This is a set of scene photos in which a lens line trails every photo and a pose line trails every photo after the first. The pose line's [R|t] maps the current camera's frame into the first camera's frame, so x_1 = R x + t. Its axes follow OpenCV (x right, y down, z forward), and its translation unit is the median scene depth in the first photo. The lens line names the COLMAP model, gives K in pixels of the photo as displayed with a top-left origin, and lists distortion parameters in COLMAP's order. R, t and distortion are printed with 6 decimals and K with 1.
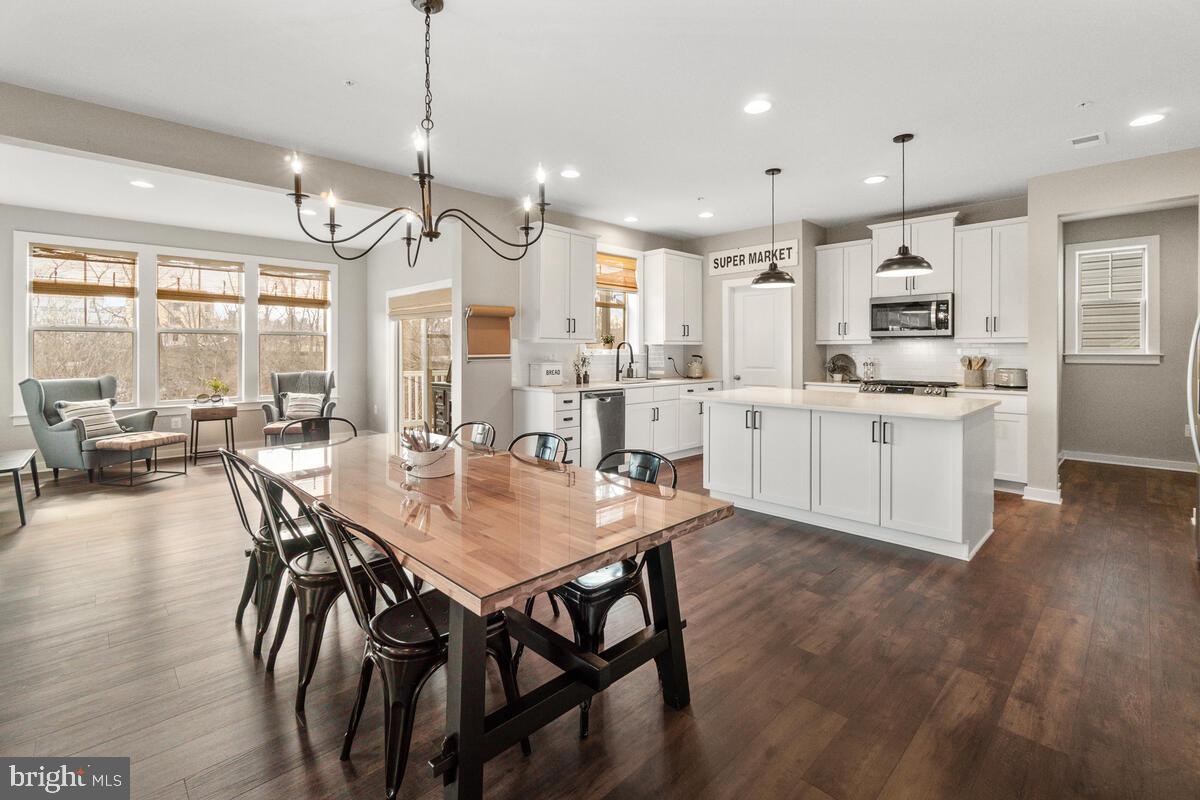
lens RADIAL K [[536.1, 0, 597.6], [0, 536.1, 354.0], [0, 0, 1]] dist [0.000872, 0.000501]
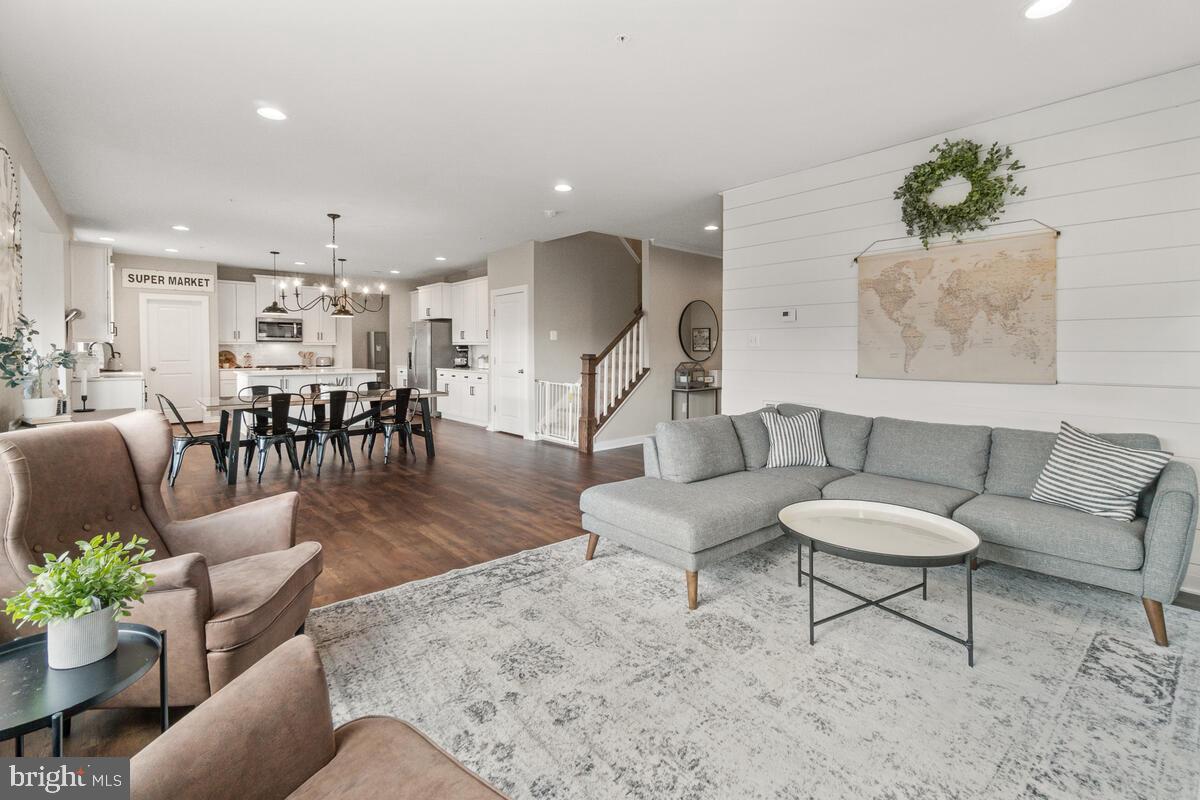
lens RADIAL K [[536.1, 0, 597.6], [0, 536.1, 354.0], [0, 0, 1]] dist [0.000872, 0.000501]
pose [[0.051263, -0.008075, 0.998653, -1.143541], [0.005506, 0.999954, 0.007803, 0.003753], [-0.998670, 0.005099, 0.051305, -0.167223]]
